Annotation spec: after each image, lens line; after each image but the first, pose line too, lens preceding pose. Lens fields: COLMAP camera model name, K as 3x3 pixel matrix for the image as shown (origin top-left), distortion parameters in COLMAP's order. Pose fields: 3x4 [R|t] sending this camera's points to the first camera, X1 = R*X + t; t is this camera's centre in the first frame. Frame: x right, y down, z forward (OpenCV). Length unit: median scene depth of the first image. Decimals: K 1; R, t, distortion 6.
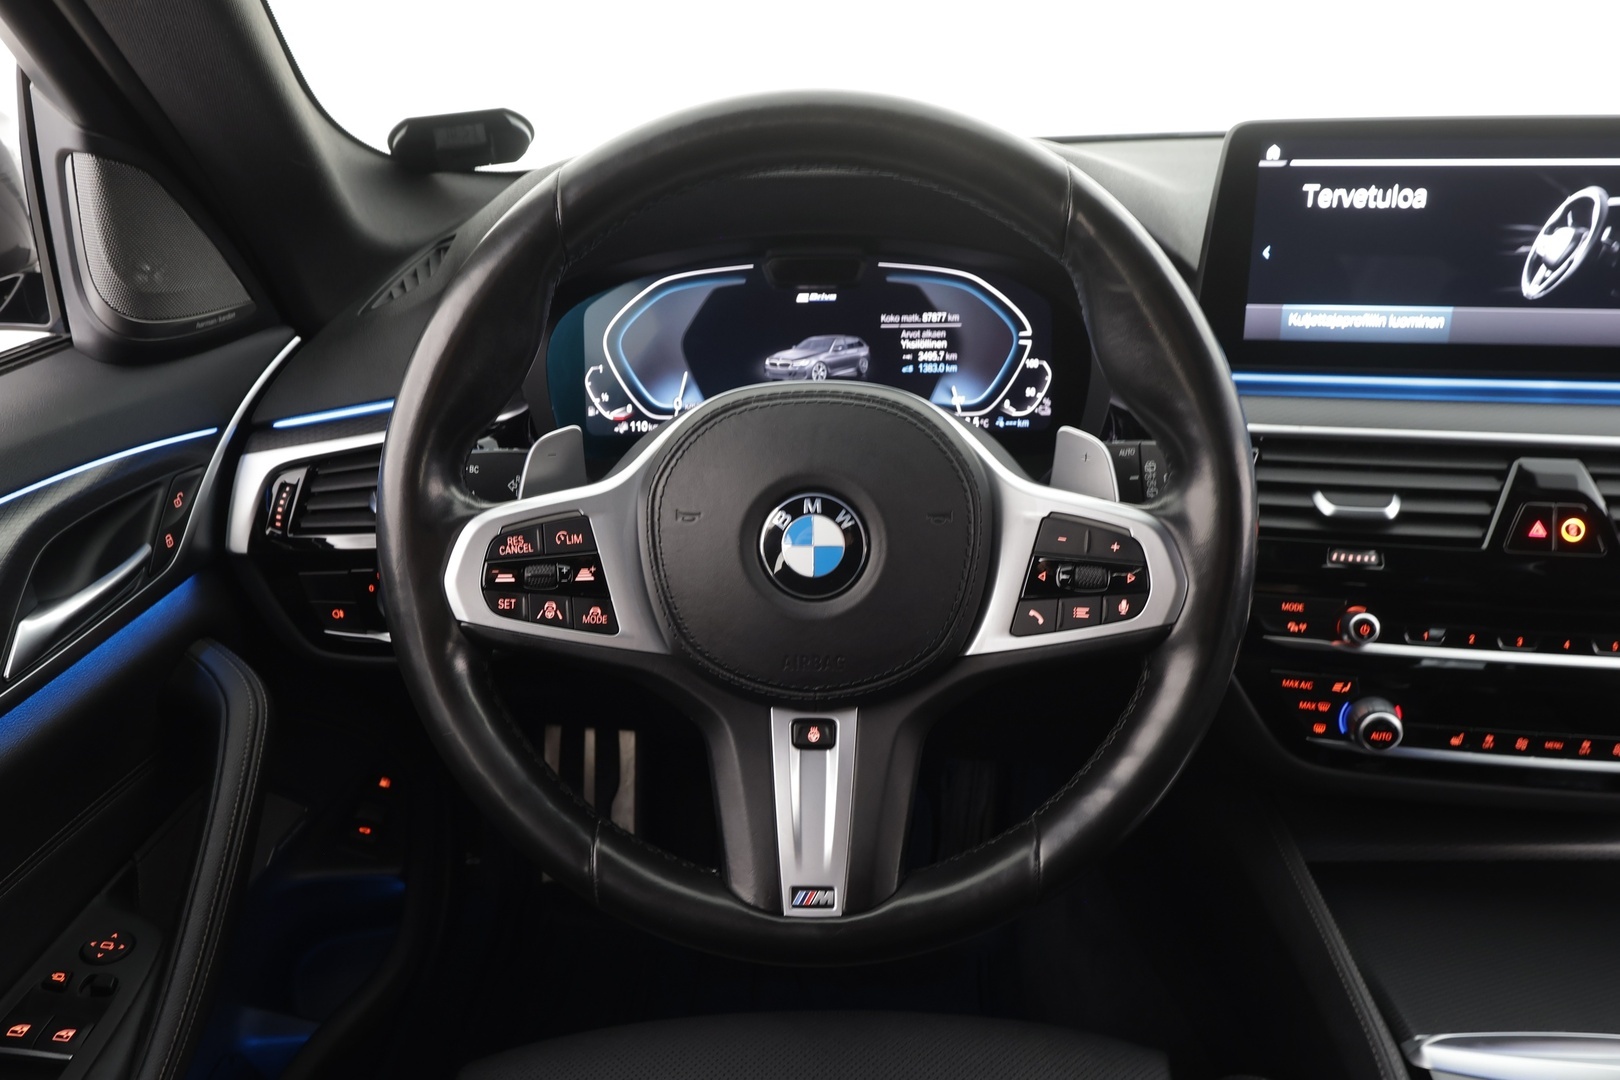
lens RADIAL K [[1236.3, 0, 810.5], [0, 1236.3, 544.6], [0, 0, 1]] dist [-0.011729, 0.012580]
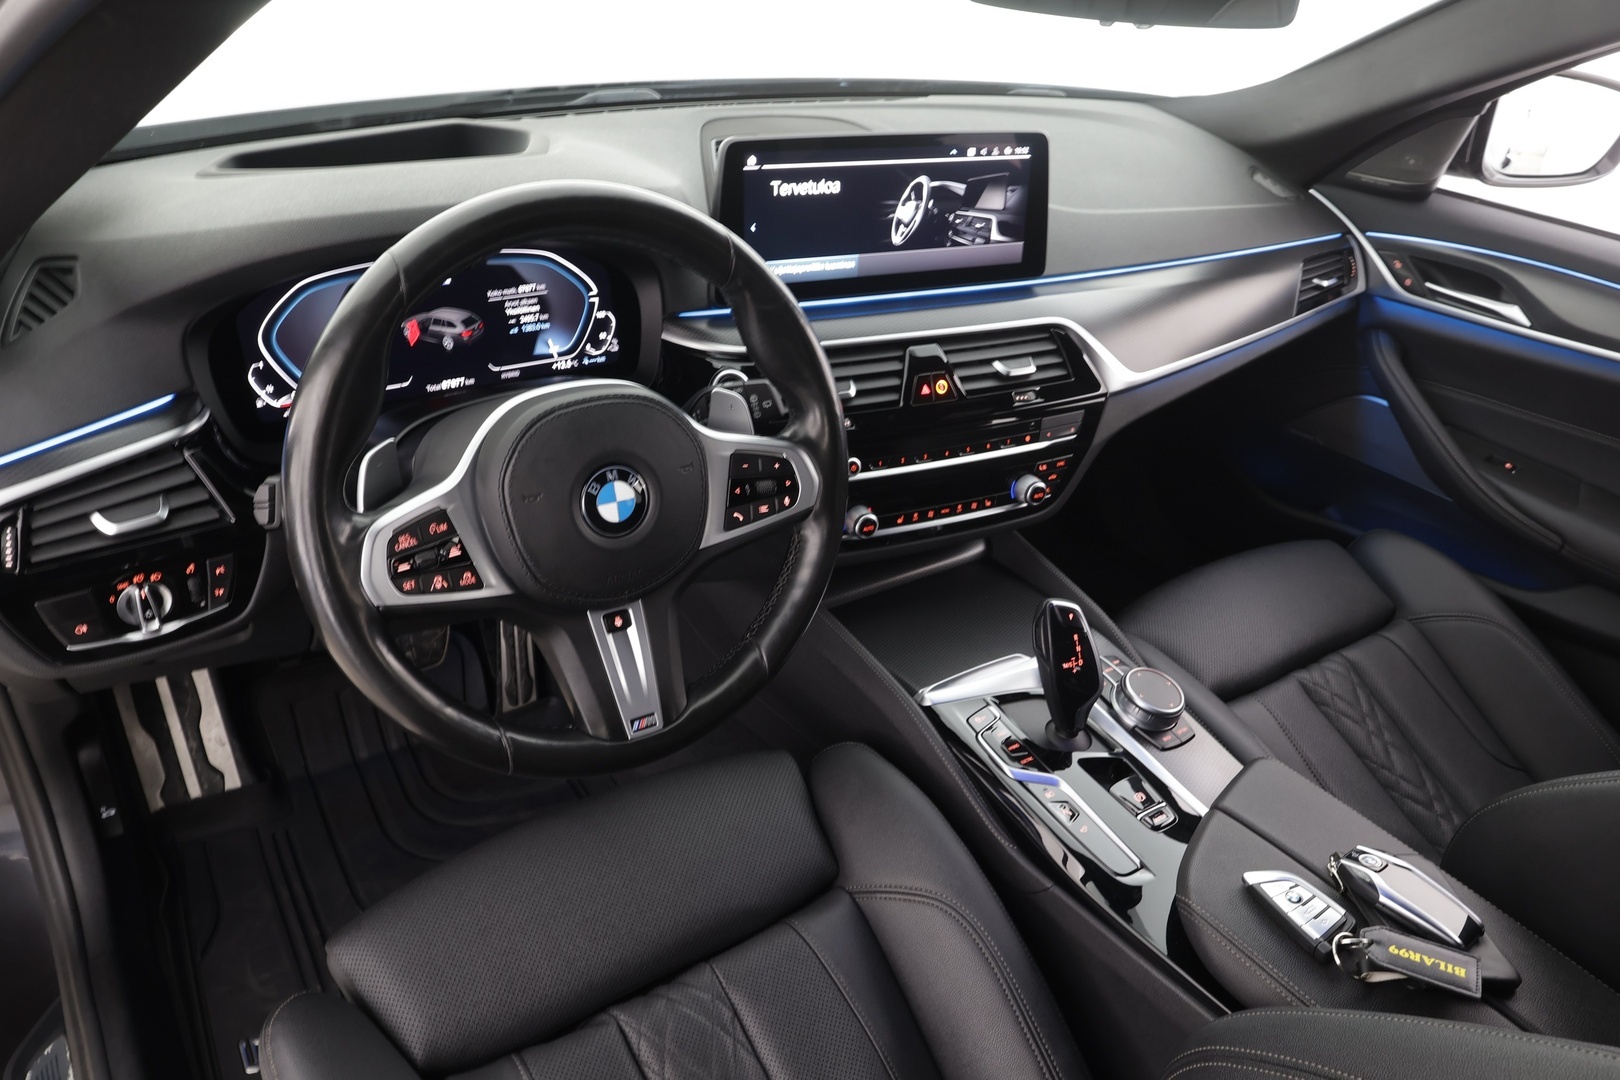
lens RADIAL K [[1238.4, 0, 803.0], [0, 1238.4, 541.2], [0, 0, 1]] dist [-0.002381, 0.000014]
pose [[0.799659, -0.231389, 0.554081, -0.520888], [0.135154, 0.968450, 0.209377, -0.184003], [-0.585047, -0.092544, 0.805702, -0.284581]]
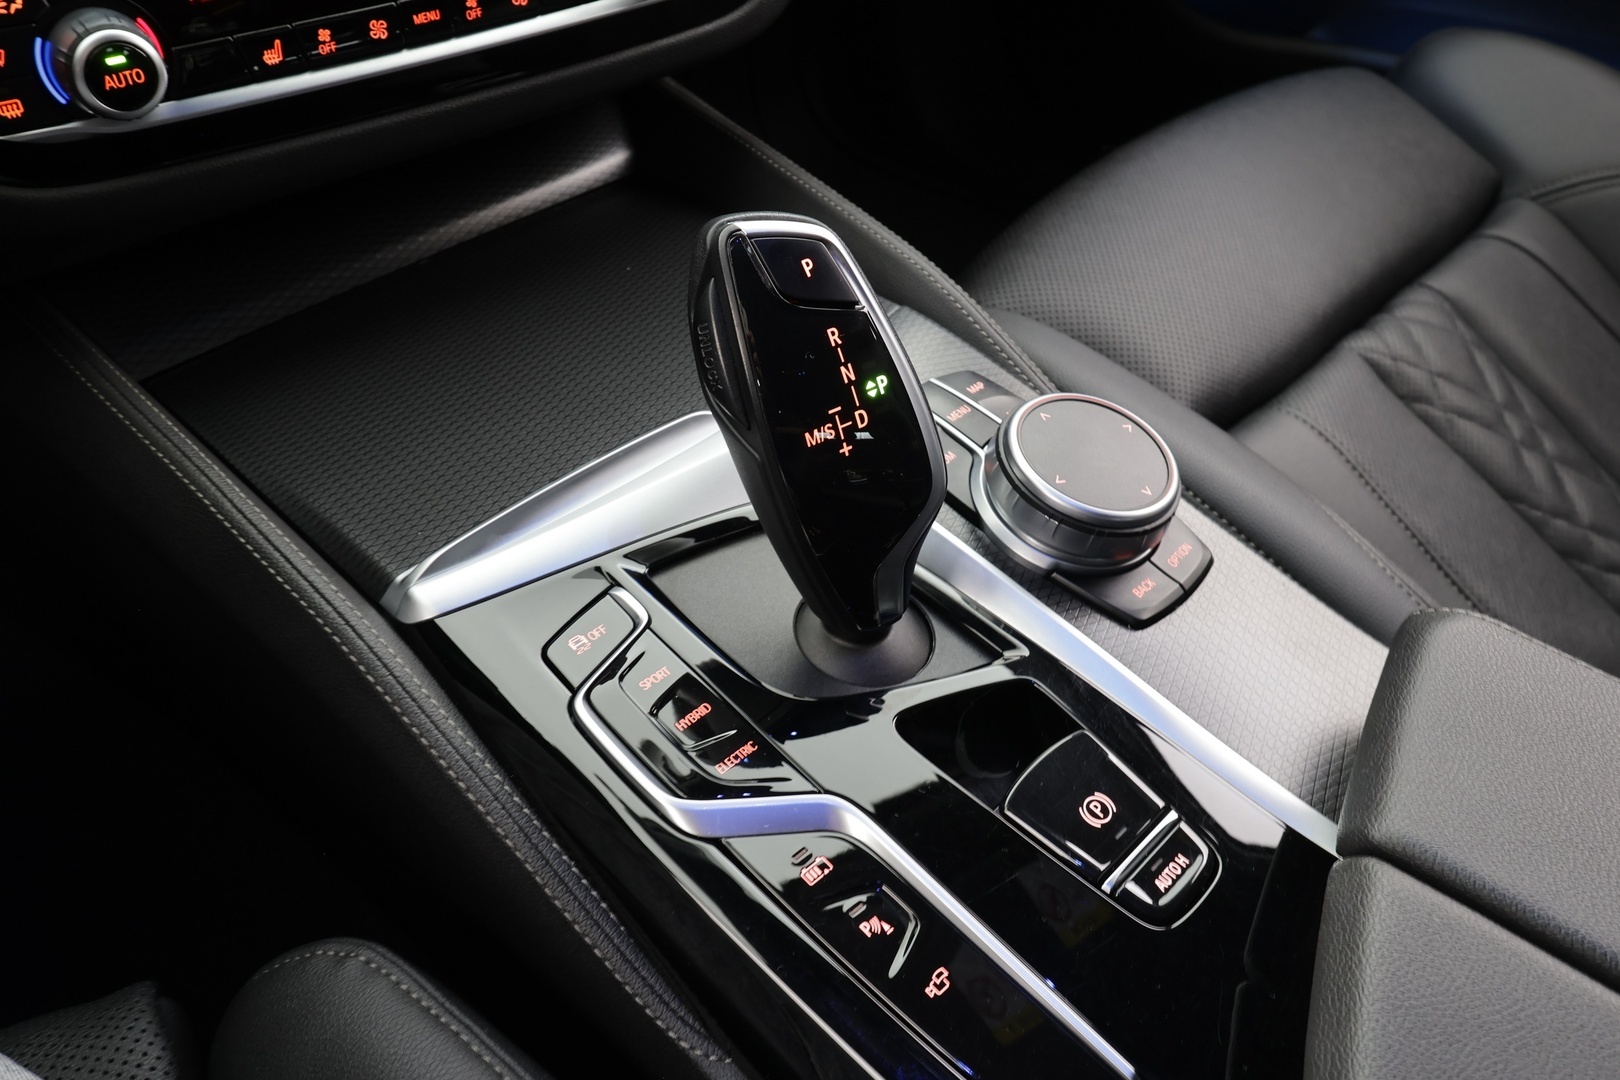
lens RADIAL K [[1269.2, 0, 820.7], [0, 1269.2, 546.7], [0, 0, 1]] dist [-0.007961, 0.000880]
pose [[0.671792, -0.474106, 0.569139, 0.264839], [0.242000, 0.866651, 0.436293, 0.159783], [-0.700094, -0.155366, 0.696943, 0.408553]]
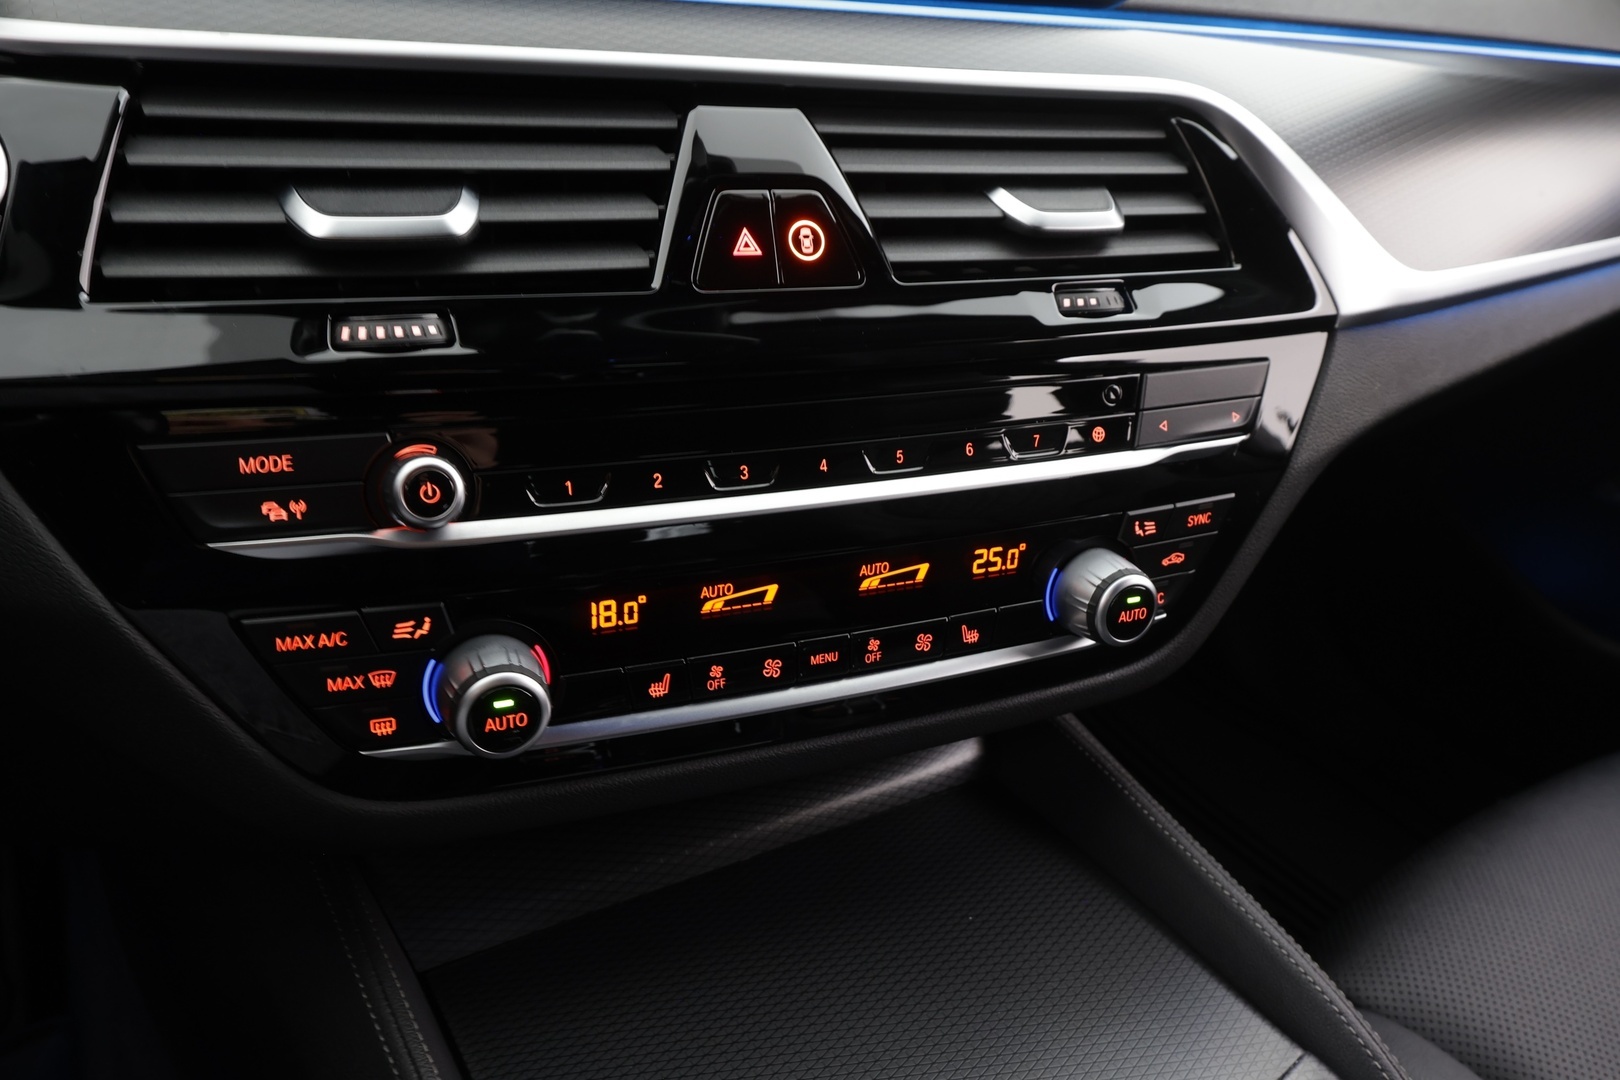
lens RADIAL K [[1236.3, 0, 817.3], [0, 1236.3, 534.9], [0, 0, 1]] dist [-0.011729, 0.012580]
pose [[0.827449, -0.161442, 0.537833, 0.316519], [0.118747, 0.986427, 0.113405, 0.048899], [-0.548841, -0.029971, 0.835389, 0.547945]]
